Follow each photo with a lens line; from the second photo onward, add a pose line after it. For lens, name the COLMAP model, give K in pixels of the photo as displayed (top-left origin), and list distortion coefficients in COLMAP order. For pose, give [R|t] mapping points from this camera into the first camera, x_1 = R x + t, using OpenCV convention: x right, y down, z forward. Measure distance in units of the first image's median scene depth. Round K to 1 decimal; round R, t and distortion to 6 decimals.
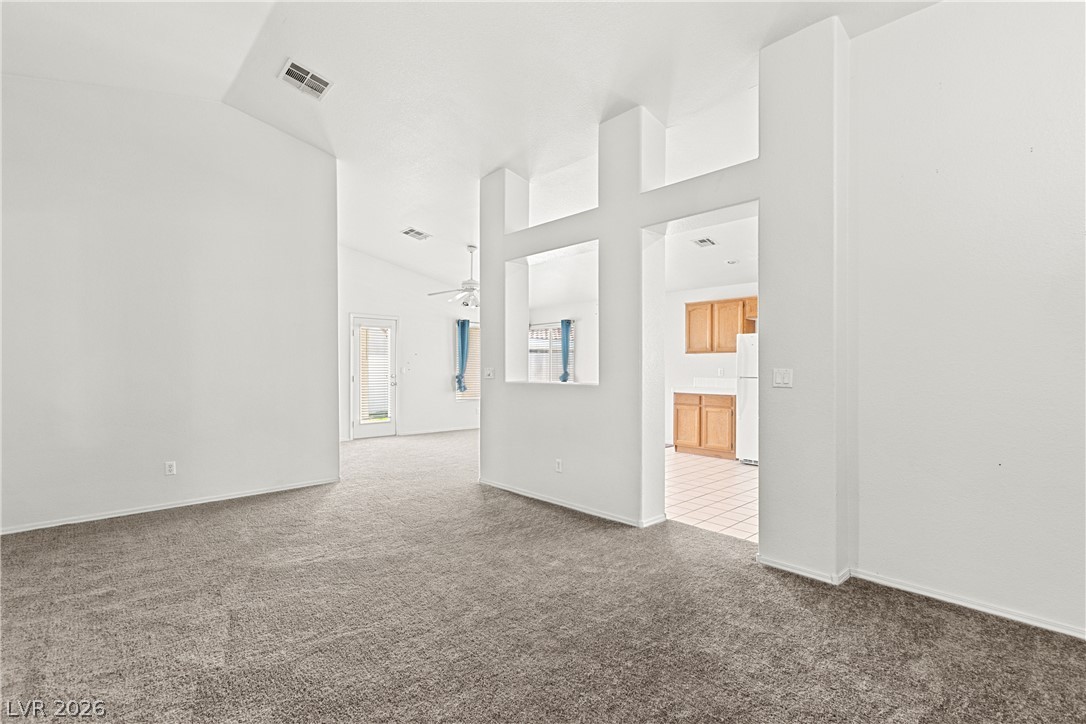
lens RADIAL K [[509.0, 0, 550.1], [0, 509.0, 371.0], [0, 0, 1]] dist [-0.000689, -0.000543]
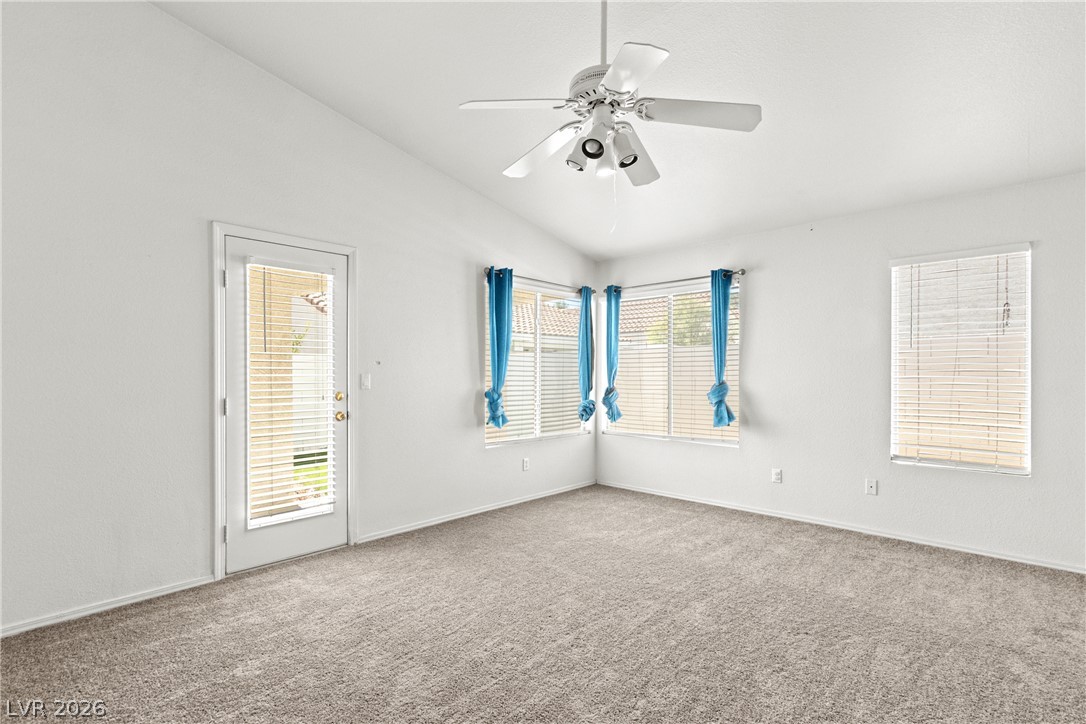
lens RADIAL K [[509.0, 0, 536.9], [0, 509.0, 372.0], [0, 0, 1]] dist [-0.000689, -0.000543]
pose [[0.998788, -0.005823, 0.048865, -0.183710], [0.006297, 0.999934, -0.009557, -0.004127], [-0.048807, 0.009854, 0.998760, 0.626749]]
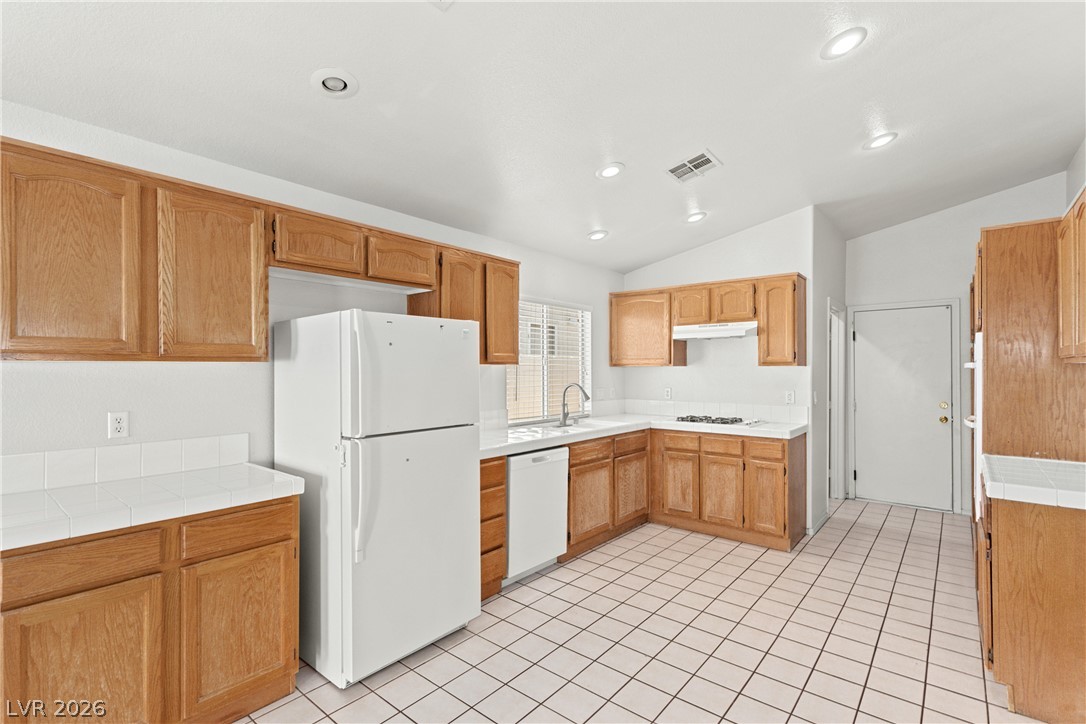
lens RADIAL K [[509.0, 0, 543.8], [0, 509.0, 364.1], [0, 0, 1]] dist [-0.000689, -0.000543]
pose [[-0.135760, 0.002641, 0.990738, 0.010492], [0.002604, 0.999994, -0.002309, -0.026935], [-0.990738, 0.002267, -0.135766, 0.703596]]
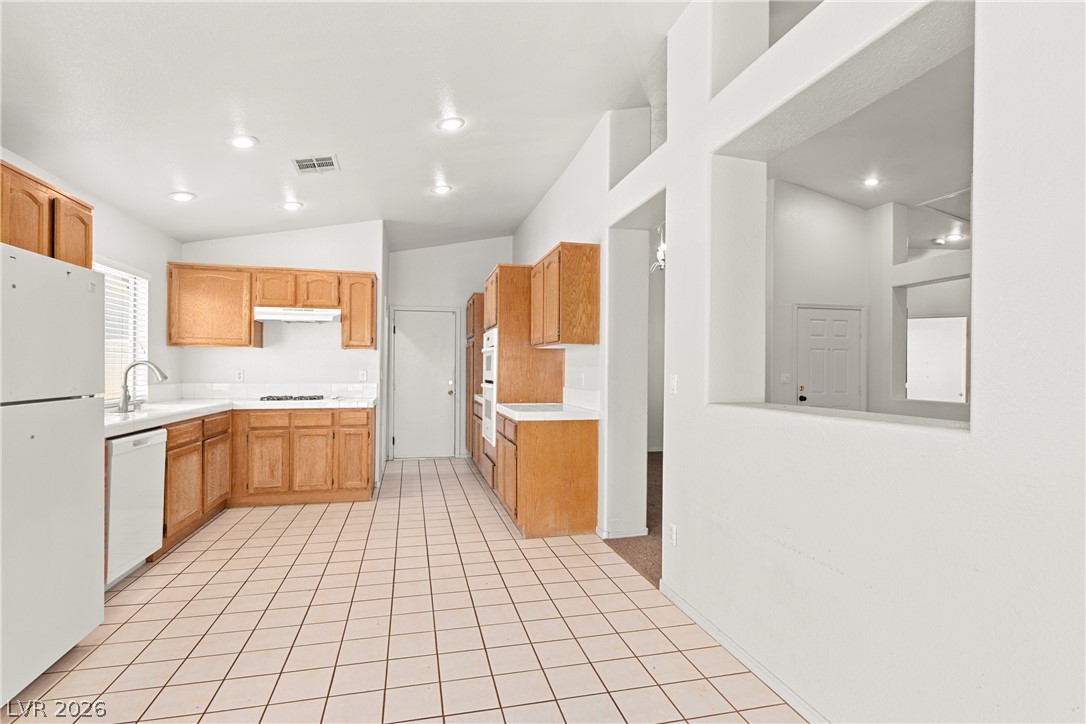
lens RADIAL K [[509.0, 0, 549.0], [0, 509.0, 362.4], [0, 0, 1]] dist [-0.000689, -0.000543]
pose [[-0.883093, -0.006267, 0.469156, -0.000312], [-0.010460, 0.999925, -0.006332, -0.008108], [-0.469082, -0.010499, -0.883092, 0.828192]]
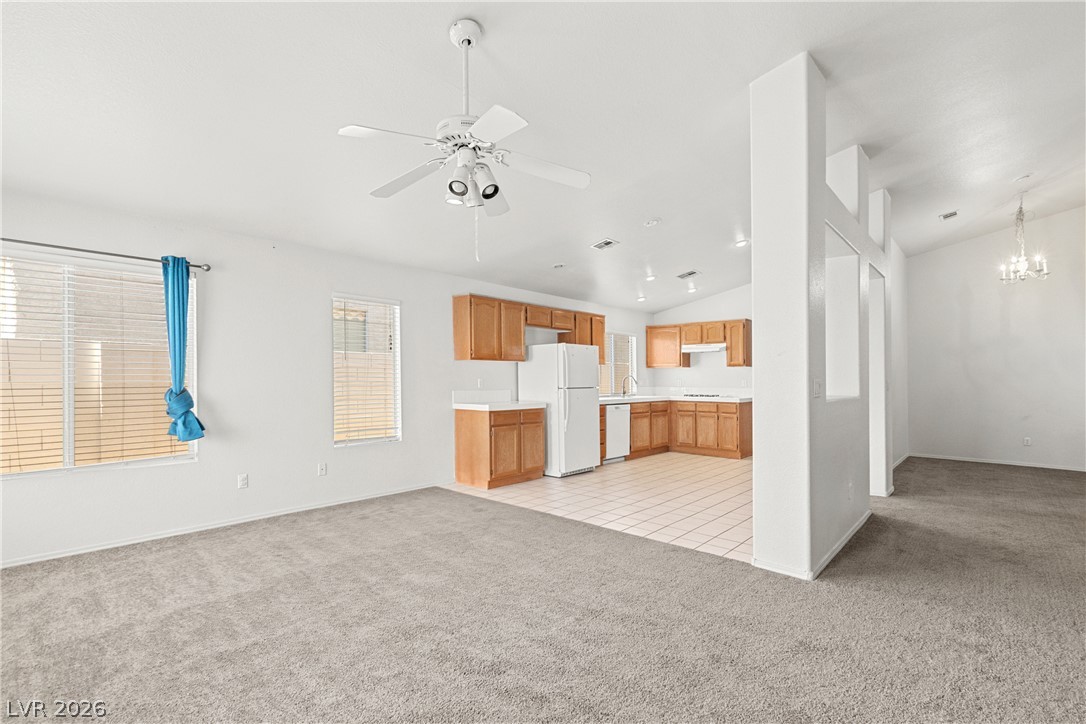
lens RADIAL K [[509.0, 0, 544.4], [0, 509.0, 355.3], [0, 0, 1]] dist [-0.000689, -0.000543]
pose [[-0.098901, 0.038153, 0.994366, -0.448510], [-0.000160, 0.999264, -0.038357, -0.009920], [-0.995097, -0.003953, -0.098822, 0.864428]]
